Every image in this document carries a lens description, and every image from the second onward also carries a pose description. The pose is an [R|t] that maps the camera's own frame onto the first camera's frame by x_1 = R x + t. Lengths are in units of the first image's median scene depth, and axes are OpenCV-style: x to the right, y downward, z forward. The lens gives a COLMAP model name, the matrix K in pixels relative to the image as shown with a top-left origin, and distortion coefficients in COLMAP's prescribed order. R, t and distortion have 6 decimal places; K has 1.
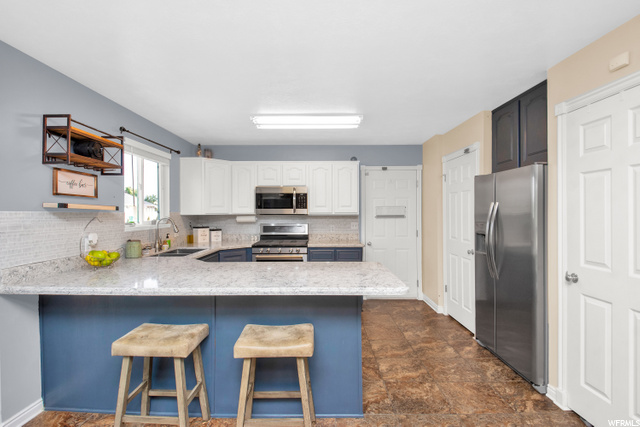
lens RADIAL K [[295.3, 0, 315.3], [0, 295.3, 213.5], [0, 0, 1]] dist [0.002306, -0.000120]
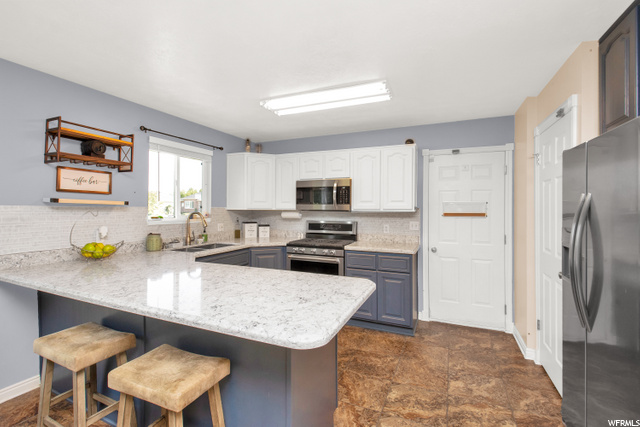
lens RADIAL K [[291.9, 0, 321.2], [0, 291.9, 206.1], [0, 0, 1]] dist [-0.009661, -0.000578]
pose [[0.921987, 0.005478, -0.387181, 0.241165], [-0.009526, 0.999918, -0.008537, -0.003155], [0.387103, 0.011559, 0.921964, 0.206609]]
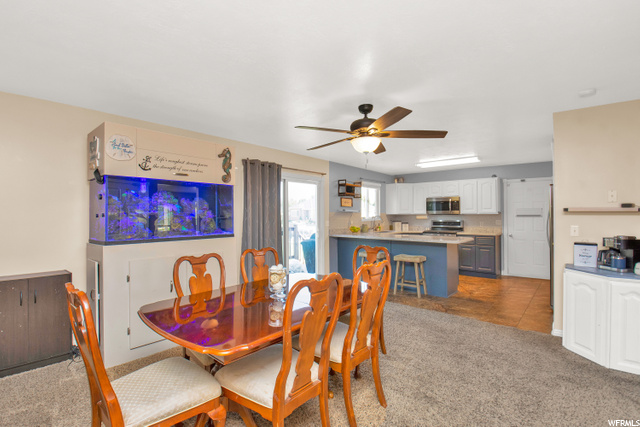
lens RADIAL K [[292.4, 0, 320.0], [0, 292.4, 213.5], [0, 0, 1]] dist [-0.022651, -0.000131]
pose [[0.761226, -0.002574, -0.648482, 0.450545], [-0.002869, 0.999969, -0.007336, 0.014355], [0.648480, 0.007445, 0.761195, -0.723558]]
